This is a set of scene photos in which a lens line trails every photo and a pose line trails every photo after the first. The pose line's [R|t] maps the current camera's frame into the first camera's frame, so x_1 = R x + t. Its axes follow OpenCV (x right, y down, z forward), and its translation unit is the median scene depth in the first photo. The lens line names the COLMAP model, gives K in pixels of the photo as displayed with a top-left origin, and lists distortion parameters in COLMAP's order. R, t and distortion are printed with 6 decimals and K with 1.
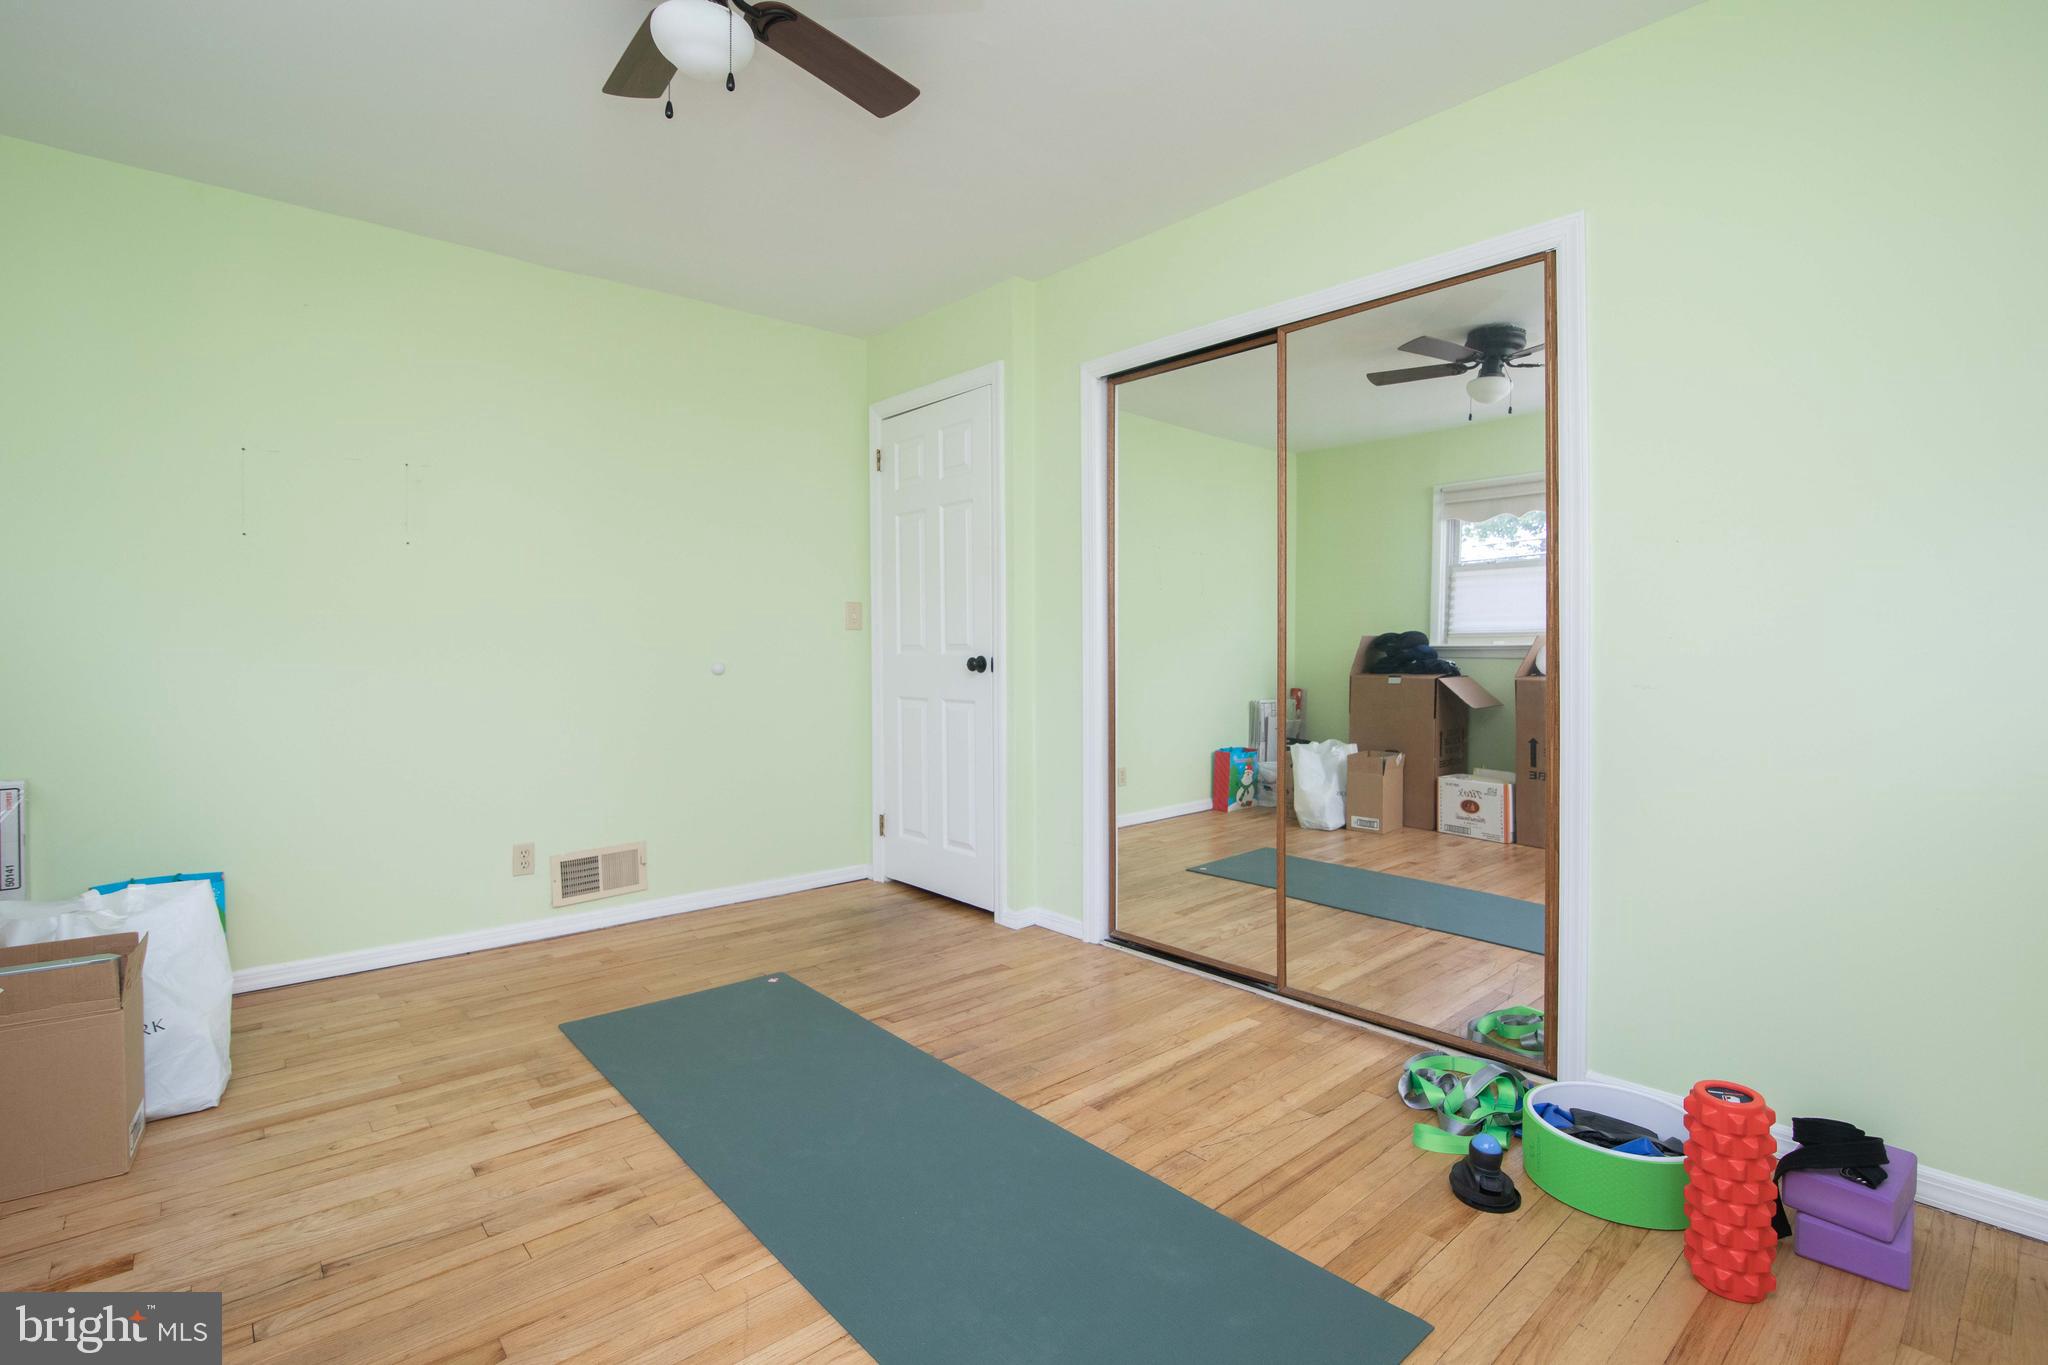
lens RADIAL K [[991.1, 0, 1014.8], [0, 991.1, 648.2], [0, 0, 1]] dist [0.000125, 0.000194]
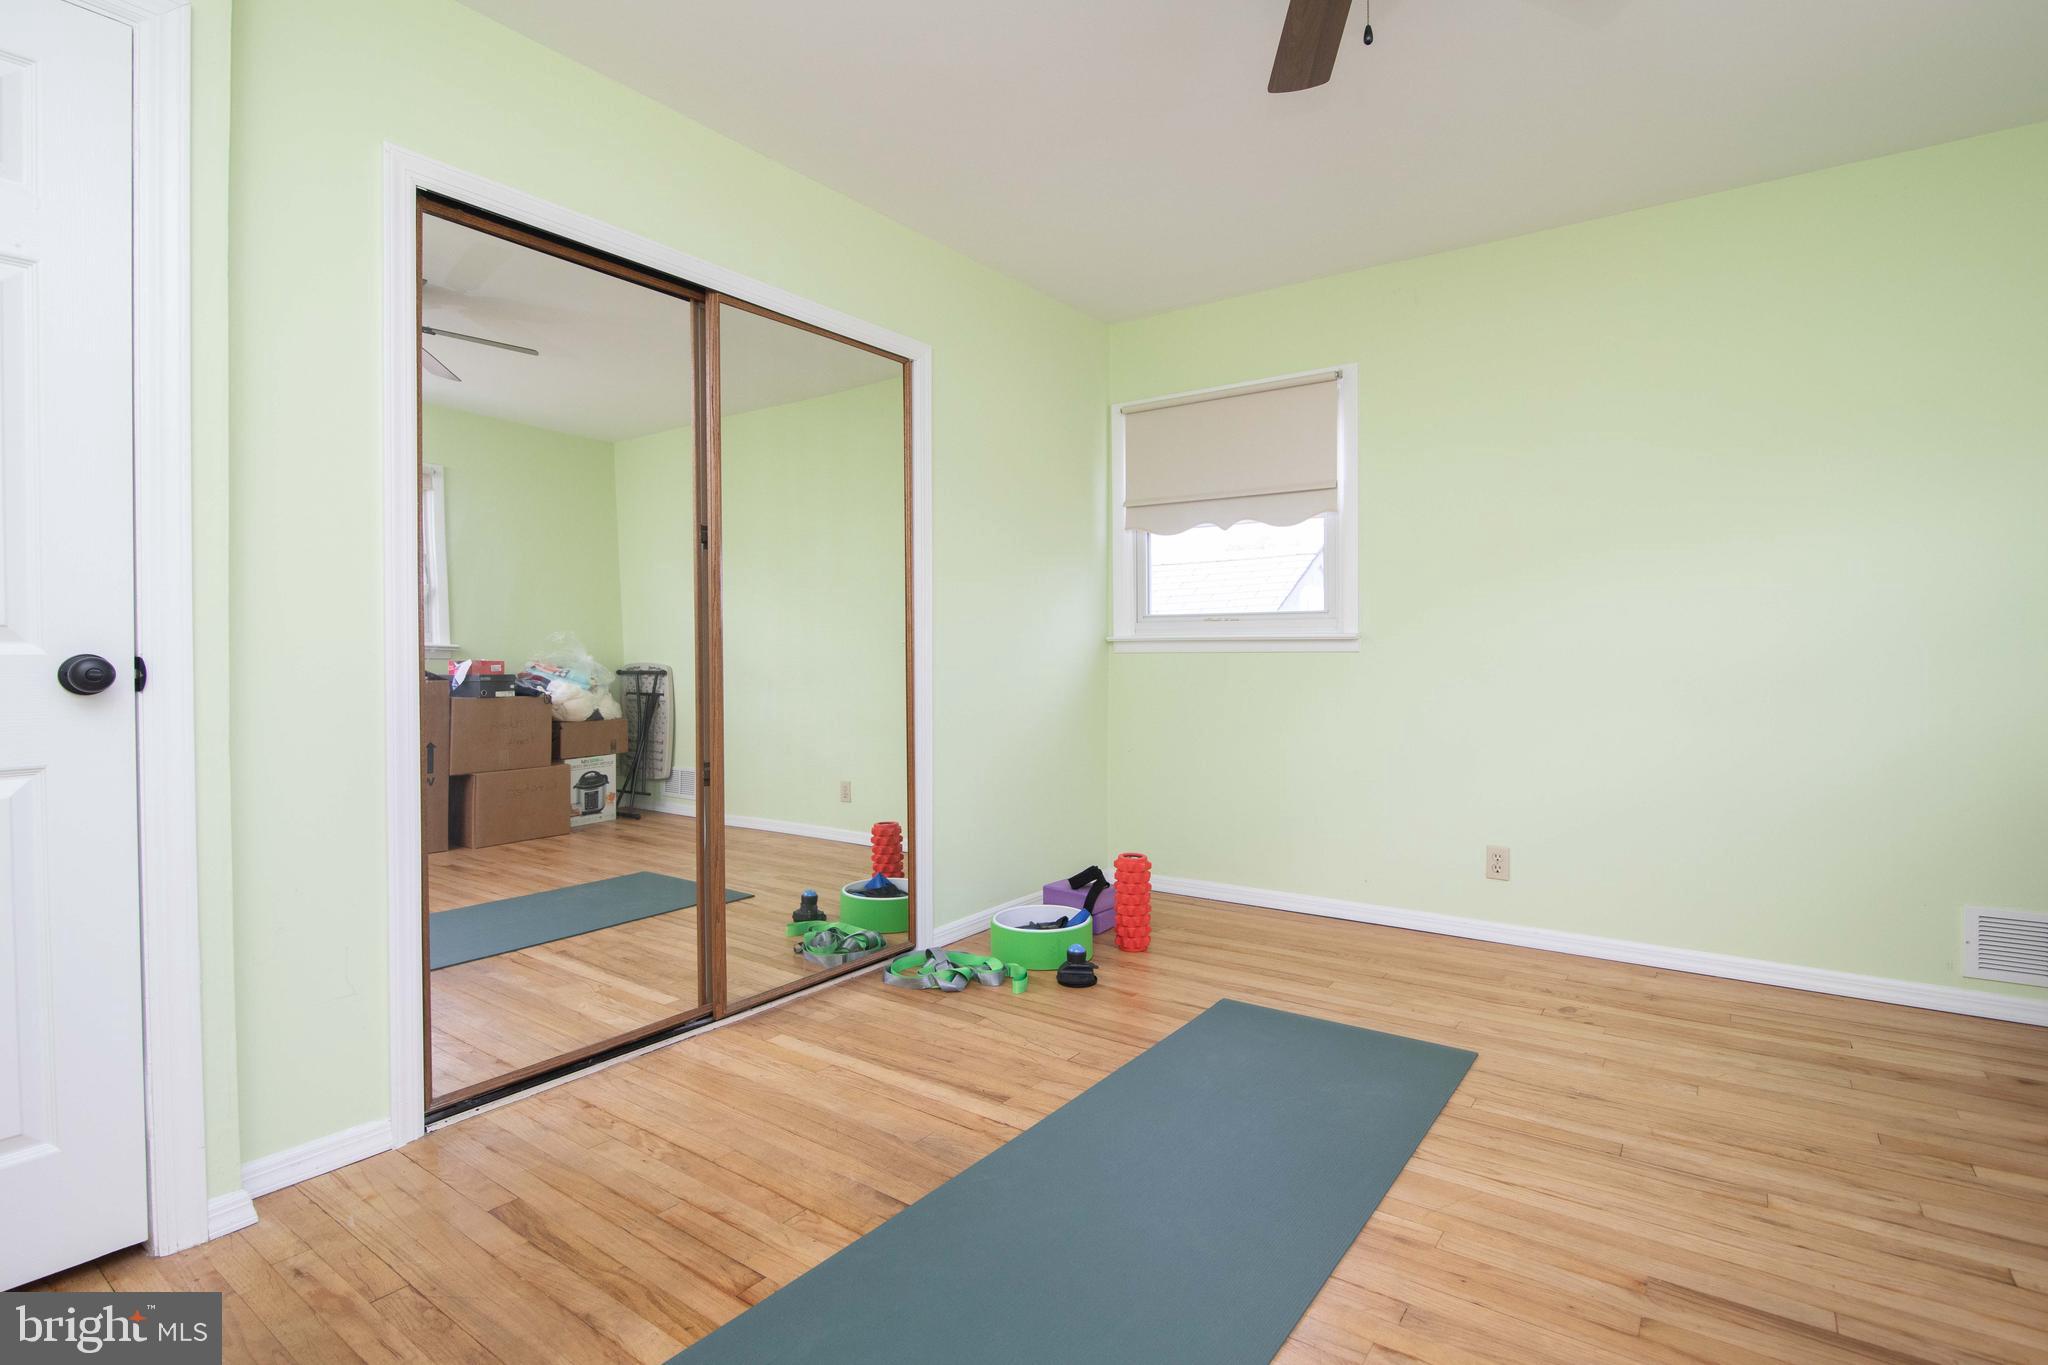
lens RADIAL K [[949.1, 0, 1026.6], [0, 949.1, 687.7], [0, 0, 1]] dist [0.000829, -0.000022]
pose [[-0.221633, -0.031036, 0.974636, -0.771930], [-0.000794, 0.999499, 0.031647, 0.012248], [-0.975130, 0.006240, -0.221547, 1.078414]]
